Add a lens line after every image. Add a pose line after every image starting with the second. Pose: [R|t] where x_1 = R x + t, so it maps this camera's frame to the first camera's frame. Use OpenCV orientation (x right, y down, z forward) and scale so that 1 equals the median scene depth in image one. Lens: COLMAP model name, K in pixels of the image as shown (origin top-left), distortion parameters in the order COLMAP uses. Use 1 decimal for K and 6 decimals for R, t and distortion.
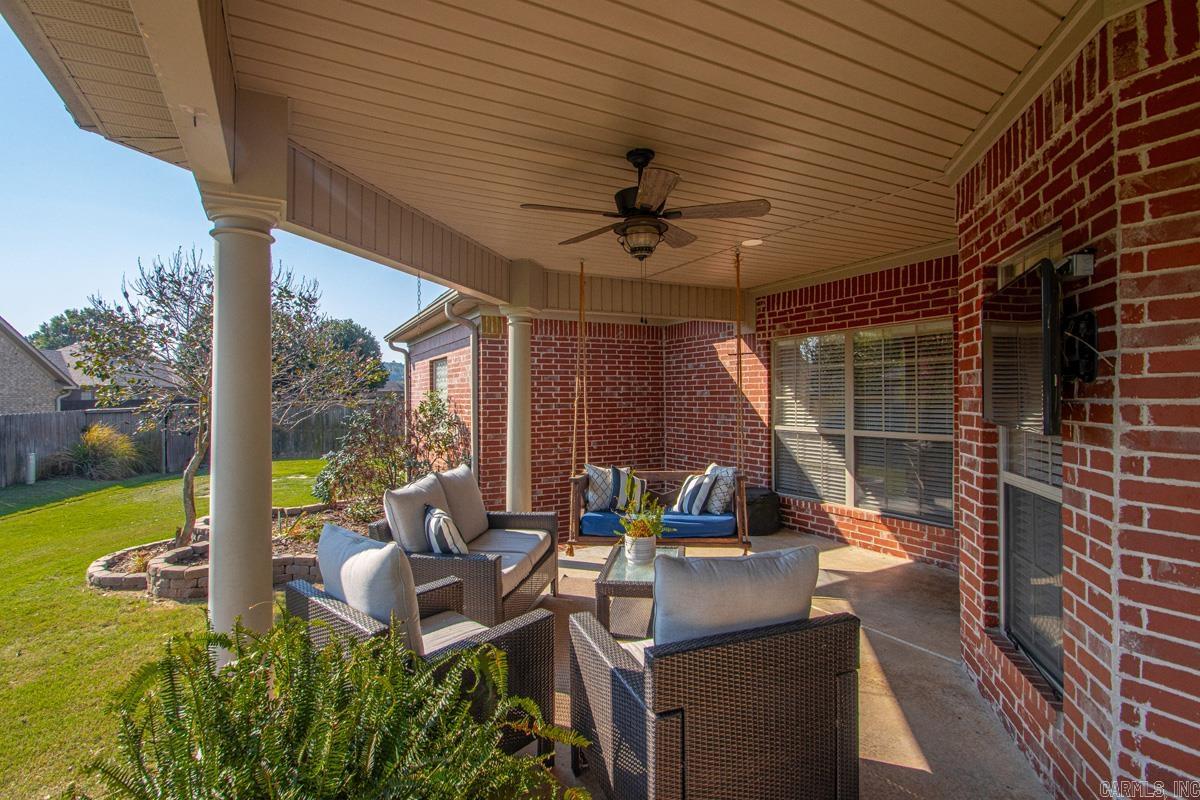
lens RADIAL K [[568.2, 0, 591.7], [0, 568.2, 395.7], [0, 0, 1]] dist [-0.008218, -0.003443]
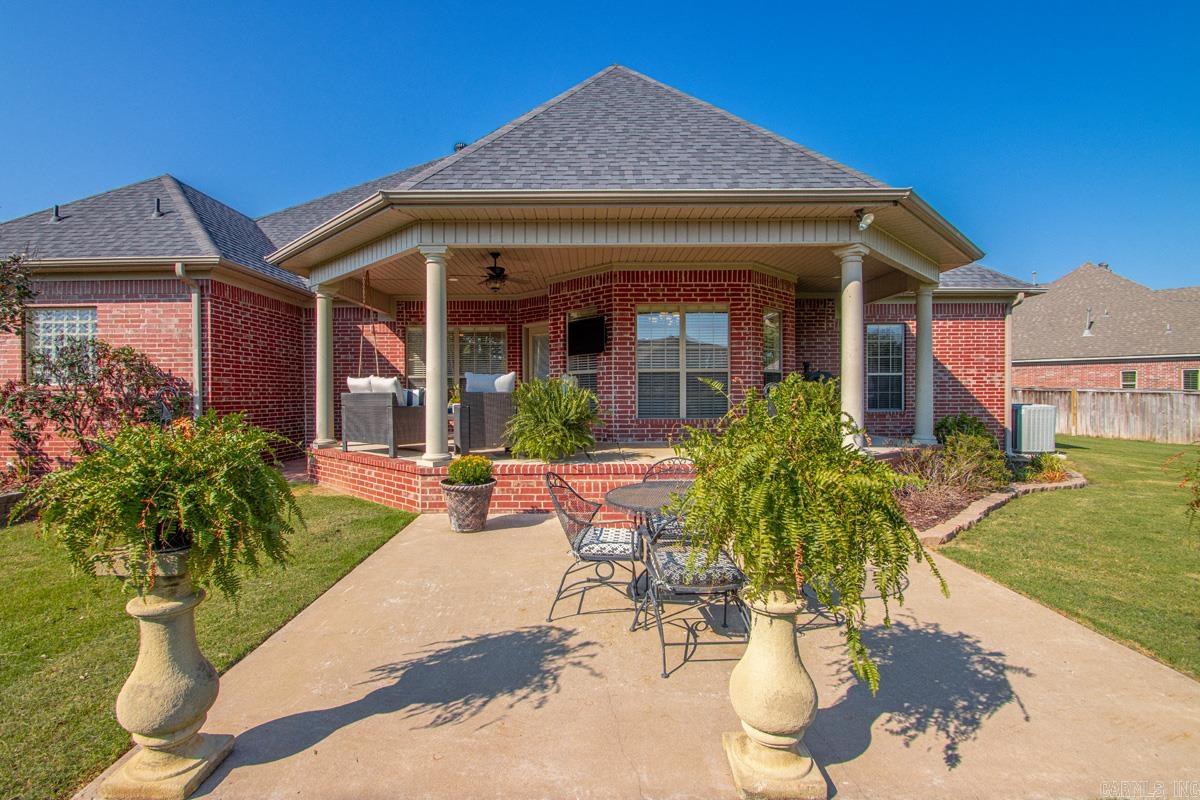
lens RADIAL K [[568.2, 0, 594.6], [0, 568.2, 399.3], [0, 0, 1]] dist [-0.008218, -0.003443]
pose [[0.471008, 0.001174, 0.882128, -1.269300], [0.001181, 0.999997, -0.001962, 0.172809], [-0.882128, 0.001966, 0.471005, -0.437341]]
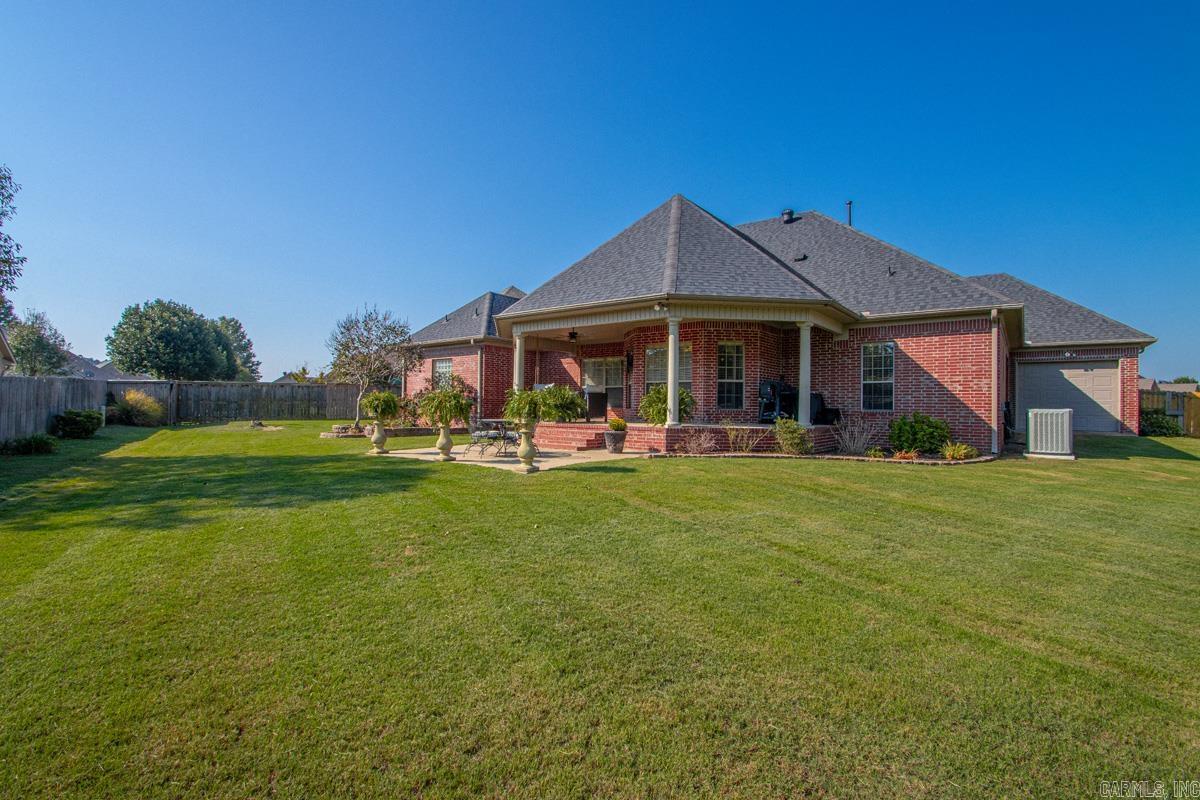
lens RADIAL K [[568.2, 0, 588.6], [0, 568.2, 398.6], [0, 0, 1]] dist [-0.008218, -0.003443]
pose [[0.916532, 0.028165, 0.398970, -1.199812], [-0.021369, 0.999541, -0.021472, 0.249898], [-0.399391, 0.011154, 0.916713, -2.537459]]
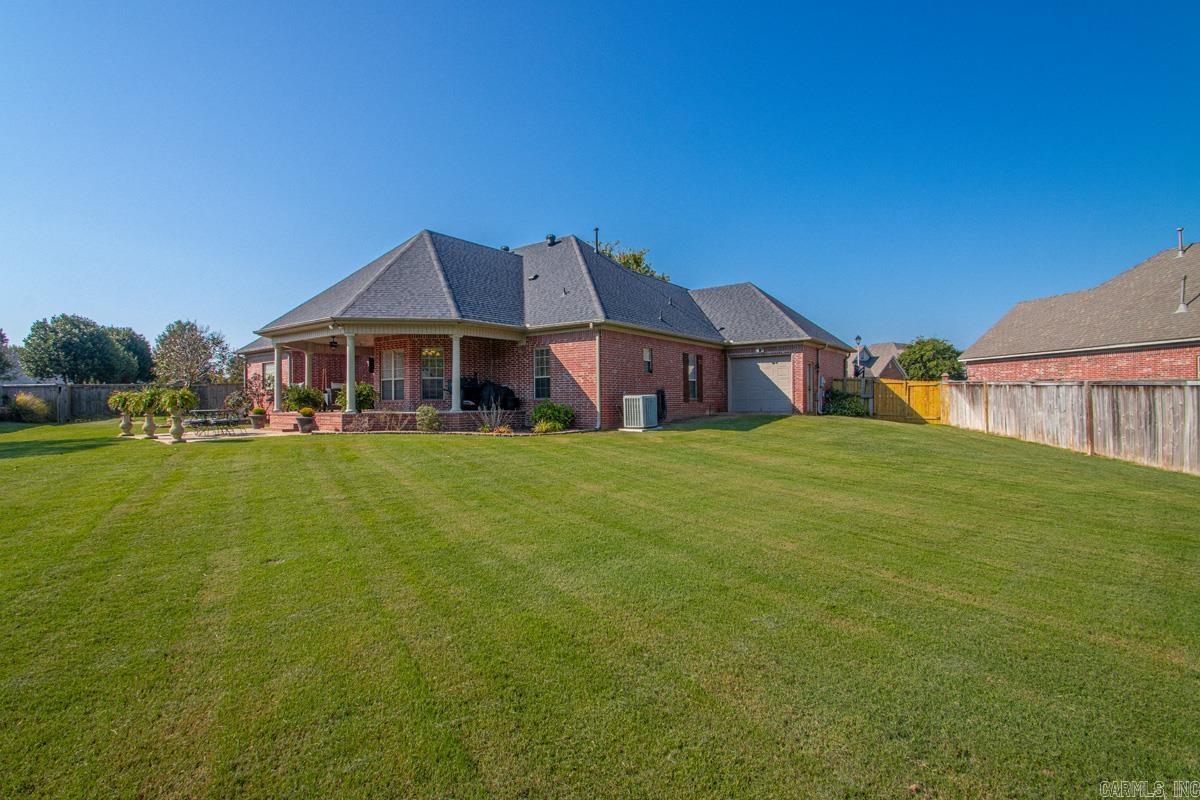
lens RADIAL K [[568.2, 0, 593.9], [0, 568.2, 402.9], [0, 0, 1]] dist [-0.008218, -0.003443]
pose [[0.913365, 0.003773, 0.407124, 0.117865], [-0.003122, 0.999993, -0.002265, 0.253675], [-0.407129, 0.000797, 0.913370, -4.173940]]
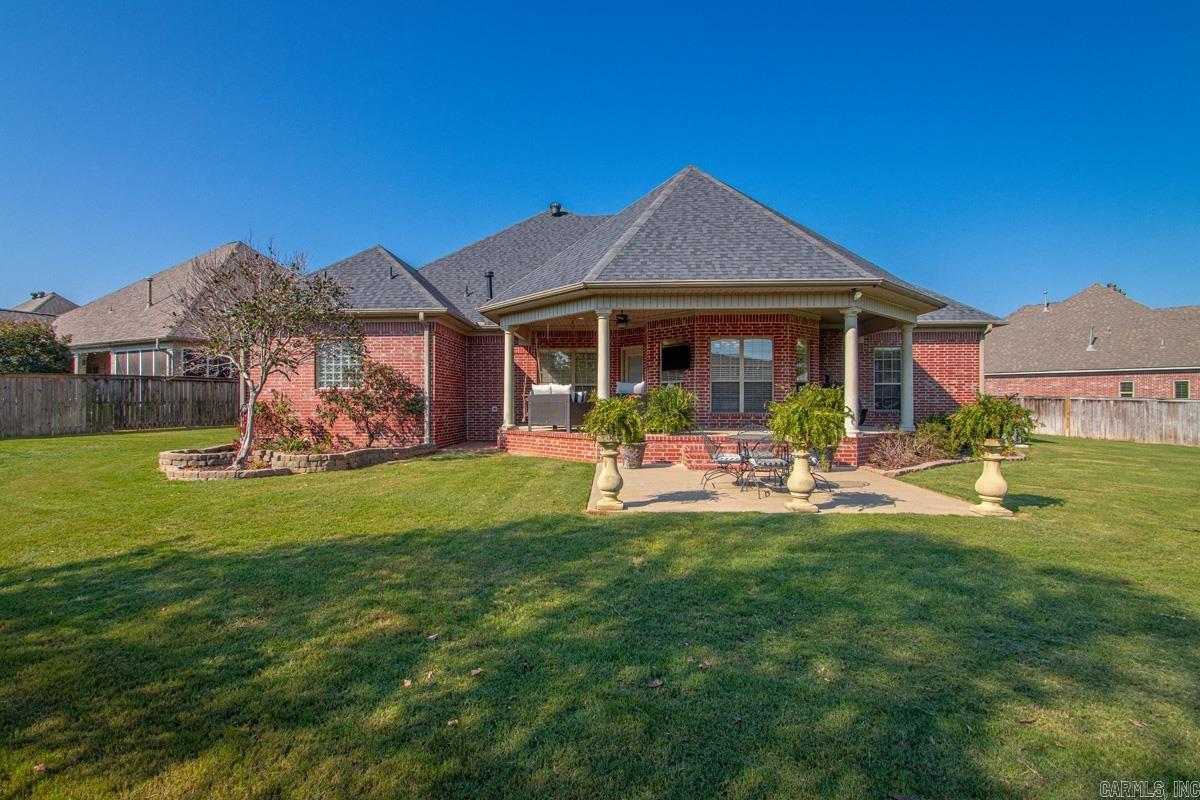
lens RADIAL K [[568.2, 0, 588.5], [0, 568.2, 400.5], [0, 0, 1]] dist [-0.008218, -0.003443]
pose [[0.523239, 0.015806, 0.852039, -2.235116], [-0.004905, 0.999867, -0.015537, 0.217330], [-0.852172, 0.003950, 0.523247, -0.628262]]
